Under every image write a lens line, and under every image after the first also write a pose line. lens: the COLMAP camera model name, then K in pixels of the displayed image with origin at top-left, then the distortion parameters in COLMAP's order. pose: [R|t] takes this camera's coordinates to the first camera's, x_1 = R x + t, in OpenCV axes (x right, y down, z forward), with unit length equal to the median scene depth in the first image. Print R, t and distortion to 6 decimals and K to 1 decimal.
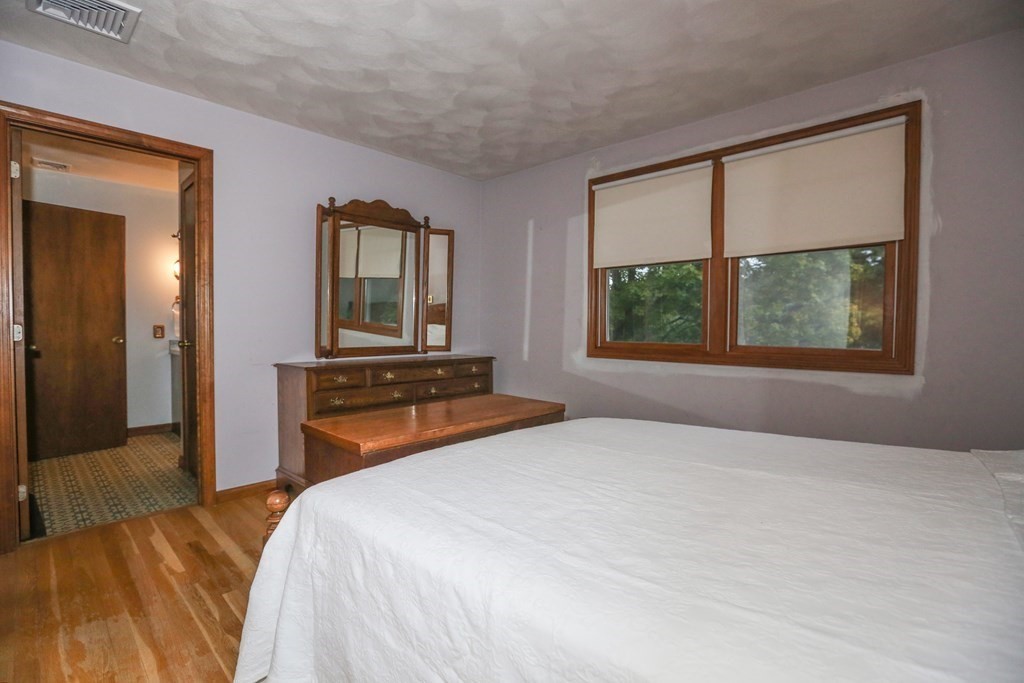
lens RADIAL K [[464.2, 0, 510.2], [0, 464.2, 340.8], [0, 0, 1]] dist [-0.054294, 0.017658]
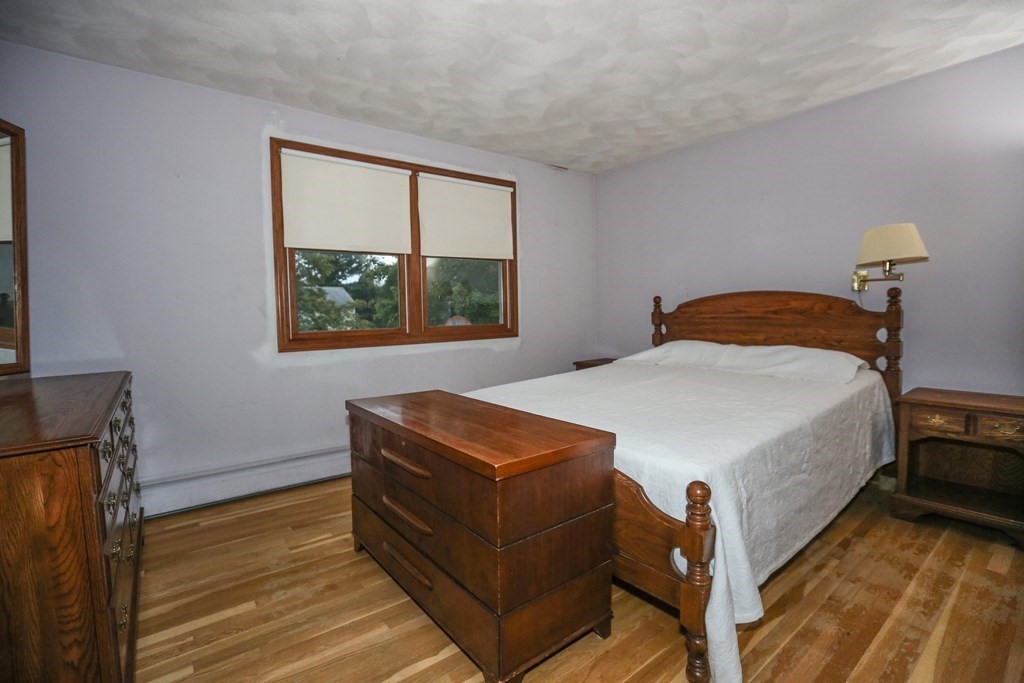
lens RADIAL K [[464.2, 0, 510.2], [0, 464.2, 340.8], [0, 0, 1]] dist [-0.054294, 0.017658]
pose [[0.165078, -0.069931, 0.983798, -0.674535], [0.055589, 0.996557, 0.061510, -0.016713], [-0.984713, 0.044534, 0.168397, 0.533729]]
